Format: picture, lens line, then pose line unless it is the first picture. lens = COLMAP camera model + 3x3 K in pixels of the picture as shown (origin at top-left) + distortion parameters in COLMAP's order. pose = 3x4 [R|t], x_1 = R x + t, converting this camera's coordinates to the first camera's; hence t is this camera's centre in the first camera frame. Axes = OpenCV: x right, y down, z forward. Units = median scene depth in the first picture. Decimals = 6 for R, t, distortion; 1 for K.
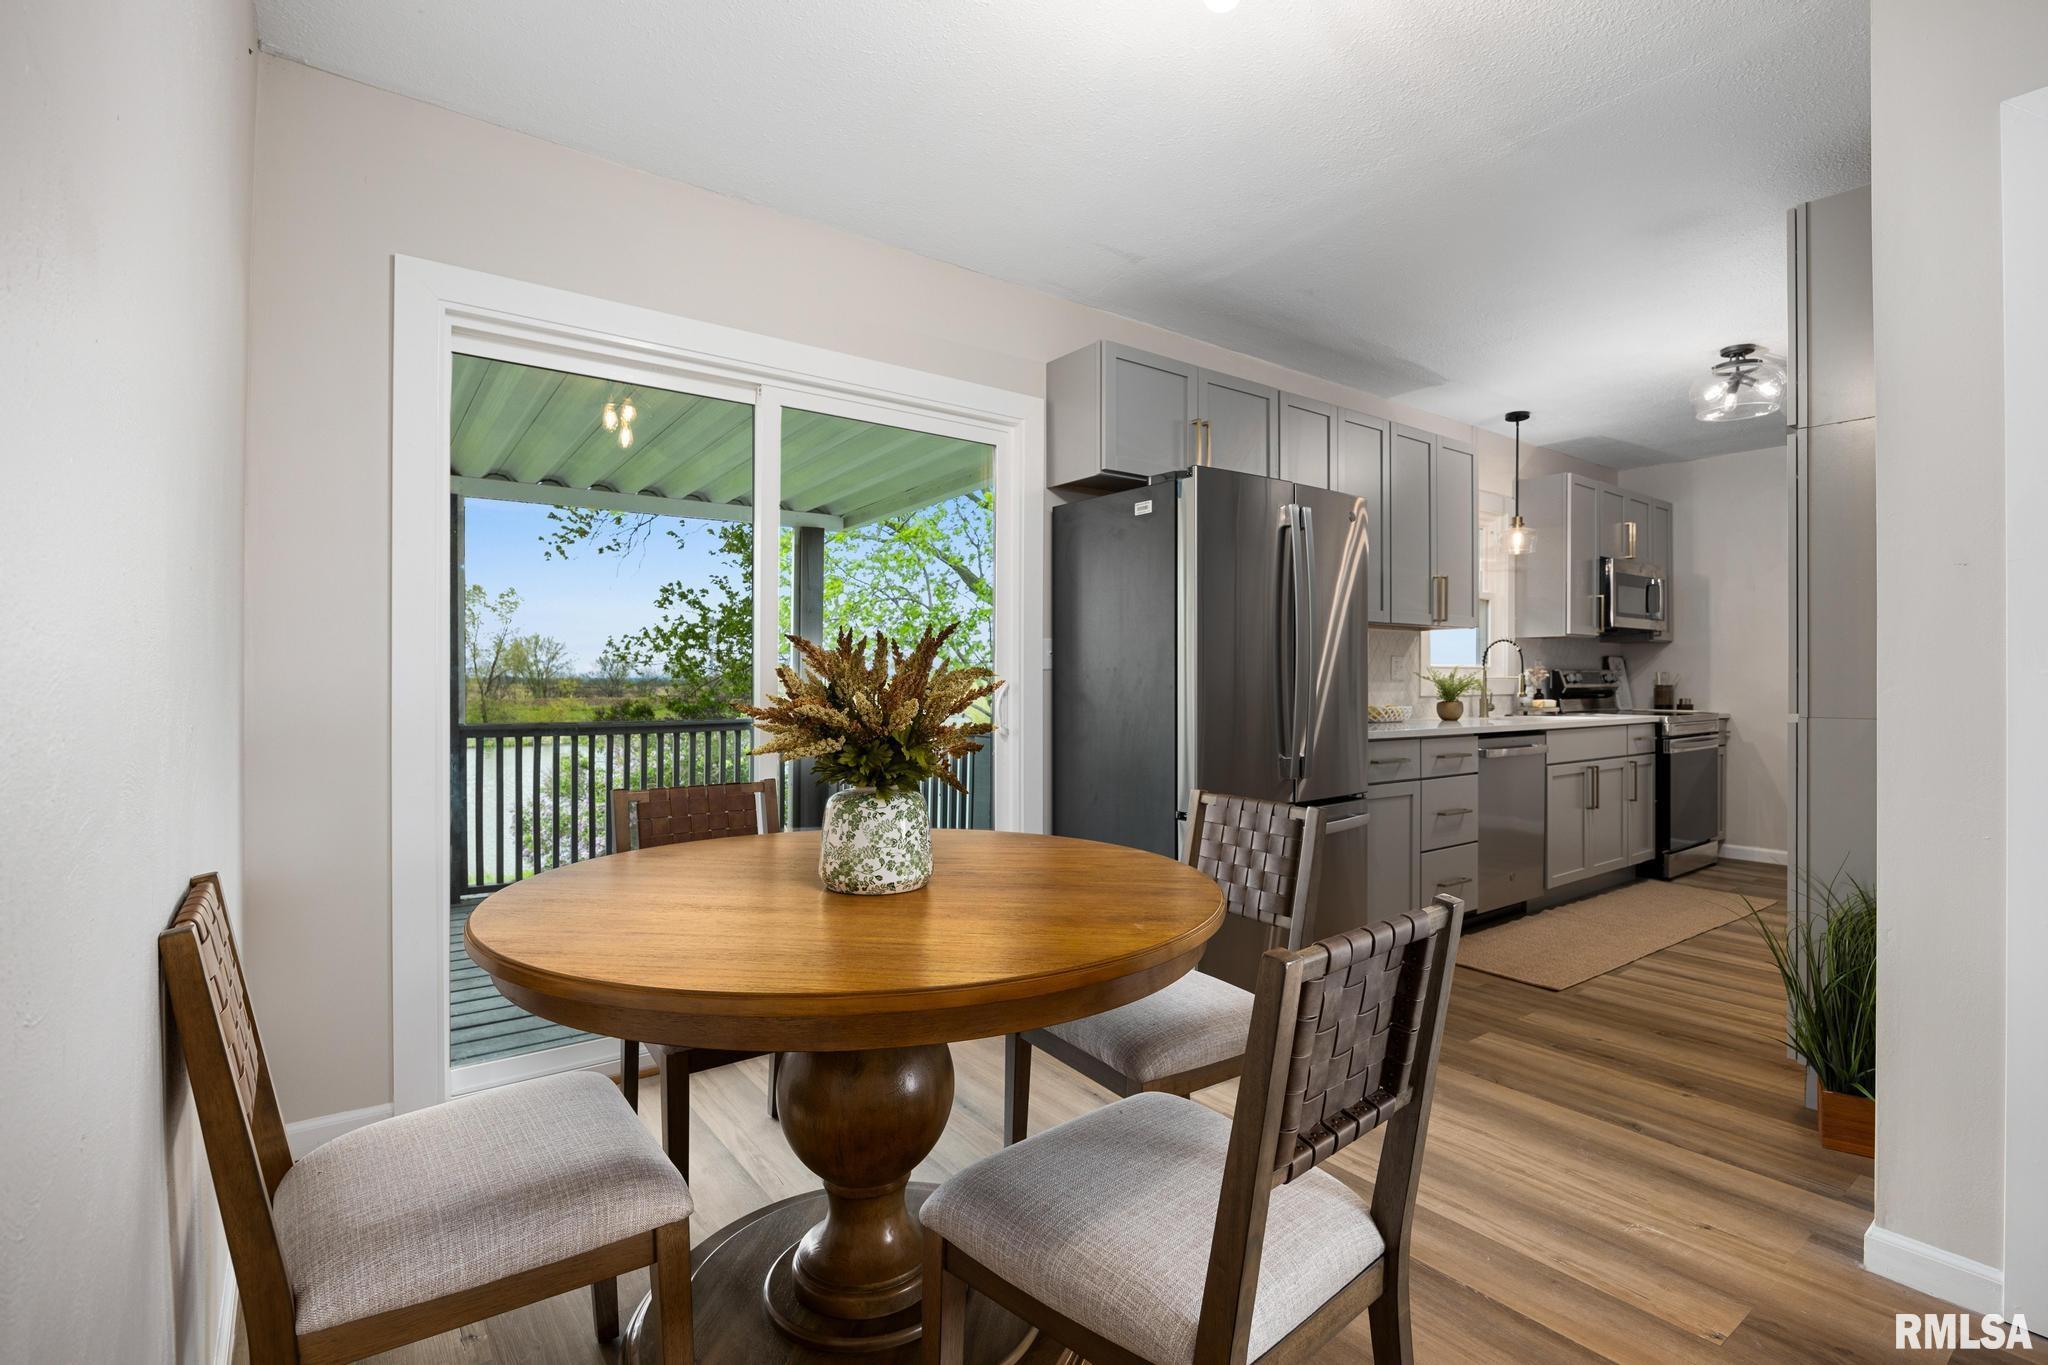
lens RADIAL K [[947.5, 0, 1036.6], [0, 947.5, 688.0], [0, 0, 1]] dist [-0.004183, 0.000257]
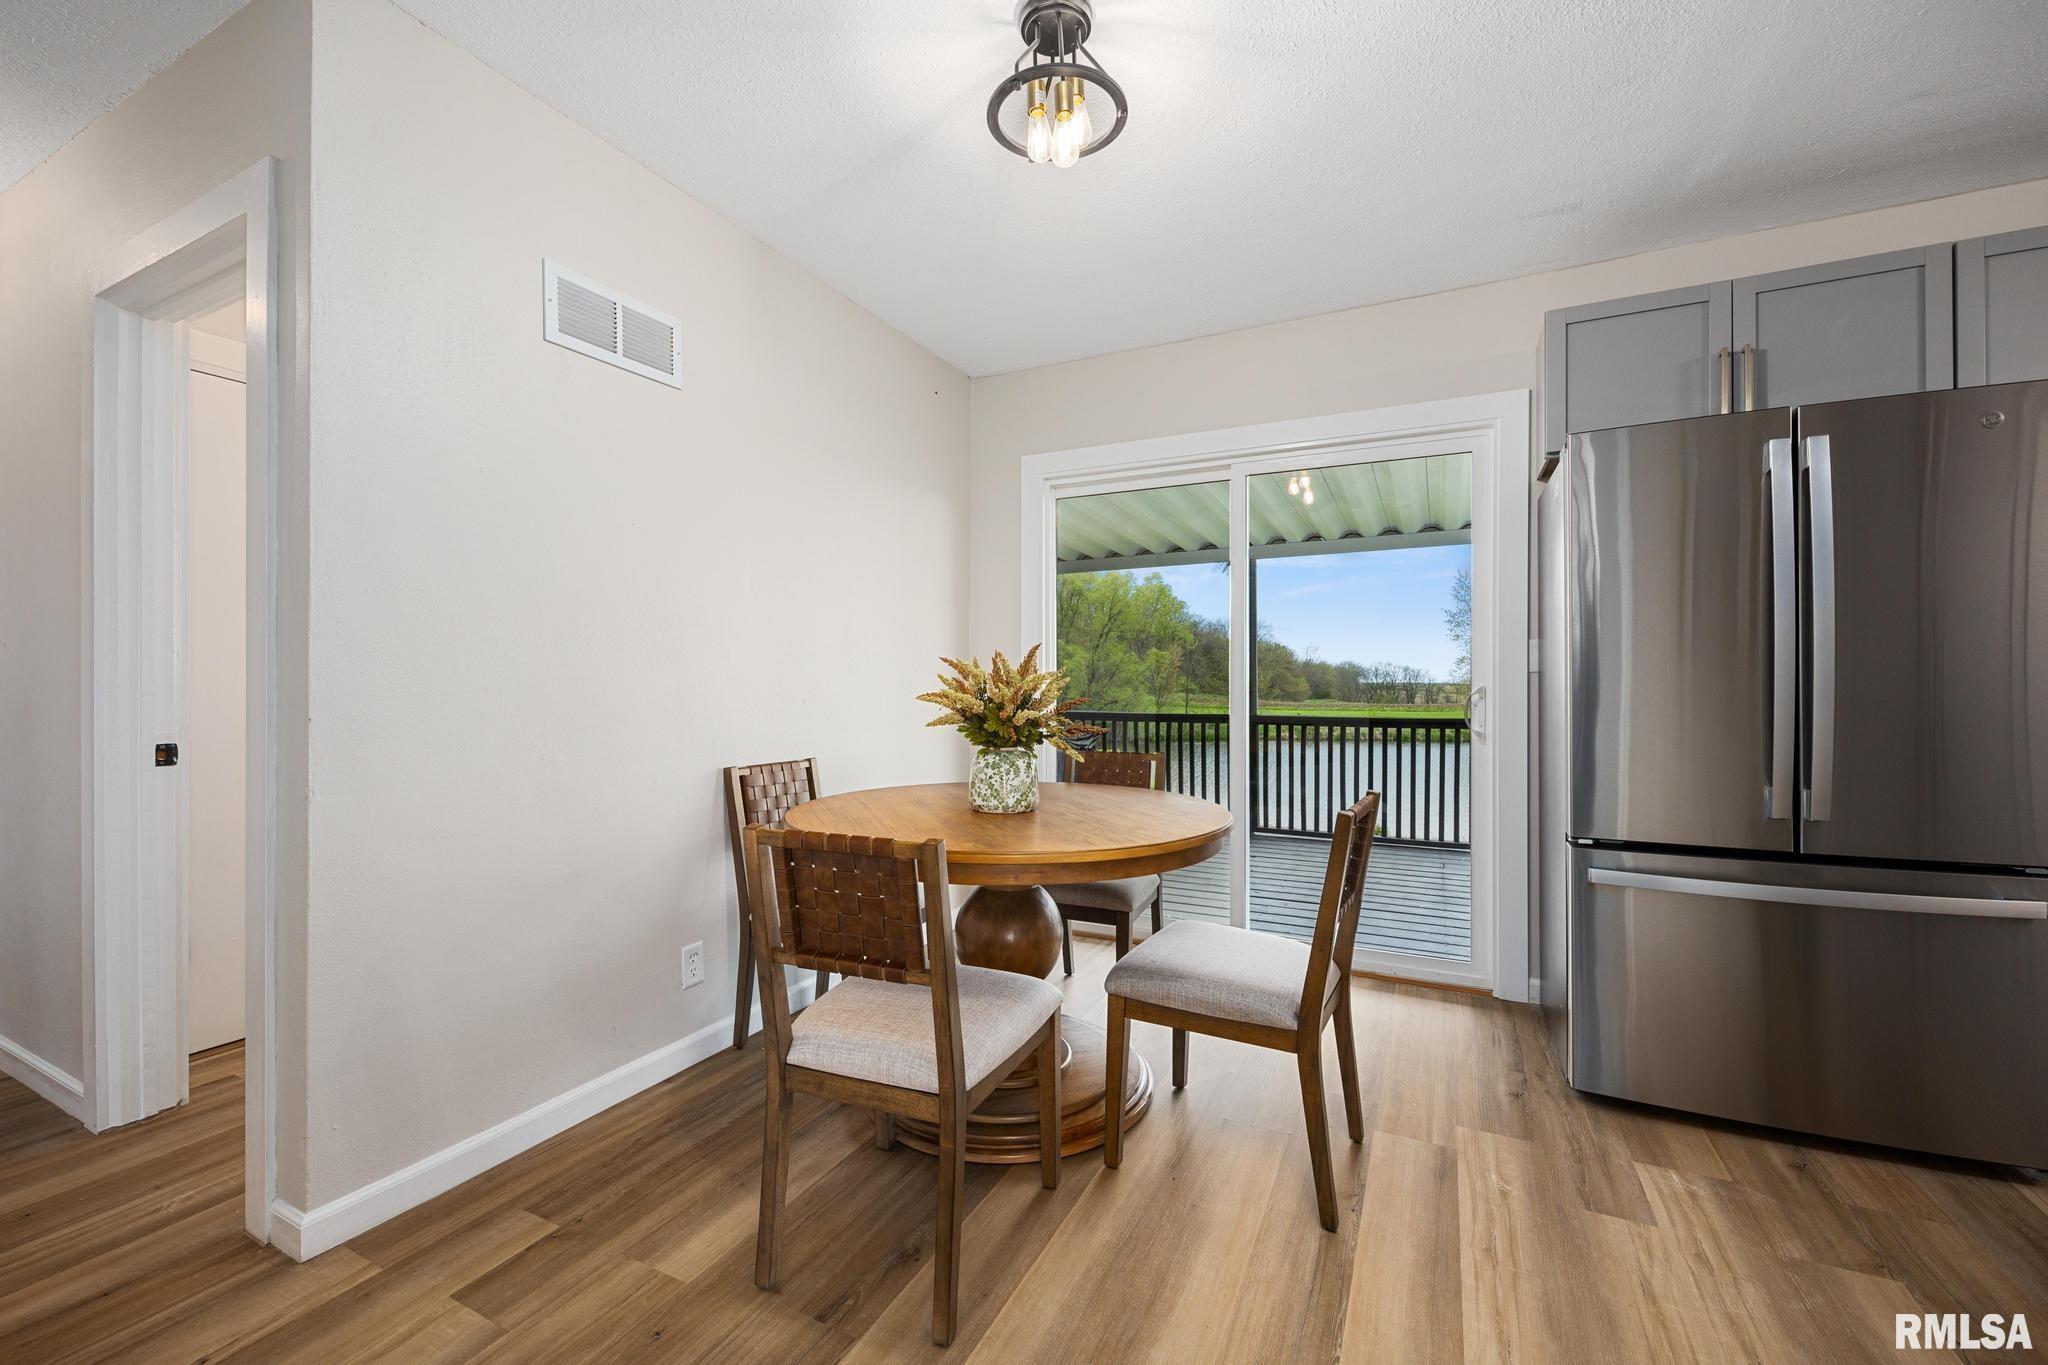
lens RADIAL K [[821.0, 0, 1027.6], [0, 821.0, 684.4], [0, 0, 1]] dist [-0.000302, -0.000442]
pose [[0.438964, 0.003384, -0.898498, 0.549243], [-0.009351, 0.999956, -0.000803, -0.003080], [0.898456, 0.008755, 0.438977, 0.201949]]
